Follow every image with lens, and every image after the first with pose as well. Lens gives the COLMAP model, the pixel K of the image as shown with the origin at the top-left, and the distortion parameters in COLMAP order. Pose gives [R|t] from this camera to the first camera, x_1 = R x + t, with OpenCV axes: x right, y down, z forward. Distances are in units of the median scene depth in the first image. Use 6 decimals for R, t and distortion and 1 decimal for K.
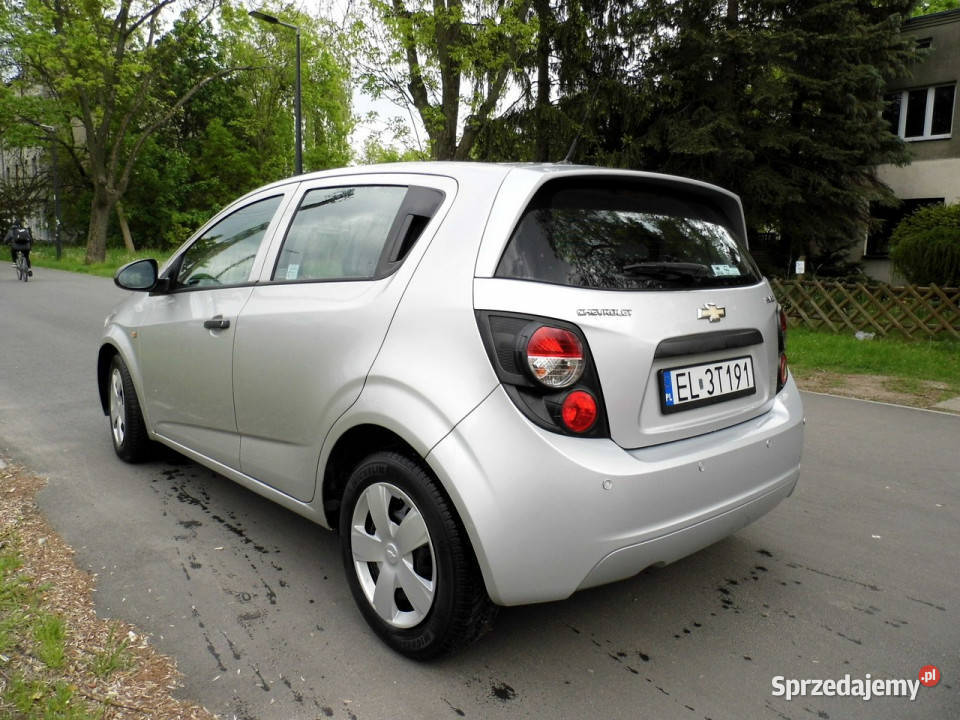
lens RADIAL K [[716.9, 0, 487.7], [0, 716.9, 357.8], [0, 0, 1]] dist [0.029401, 0.003035]
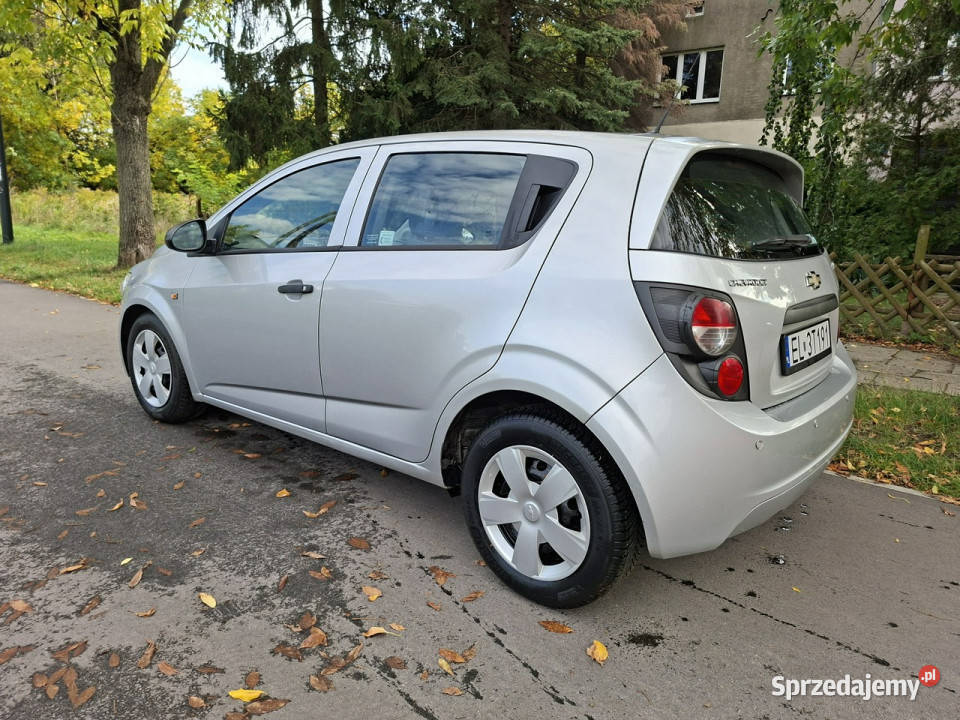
lens RADIAL K [[671.3, 0, 477.0], [0, 671.3, 359.2], [0, 0, 1]] dist [0.090958, -0.018024]
pose [[0.994052, -0.014931, 0.107879, -0.306919], [0.006395, 0.996851, 0.079039, -0.029027], [-0.108719, -0.077879, 0.991017, 0.039107]]
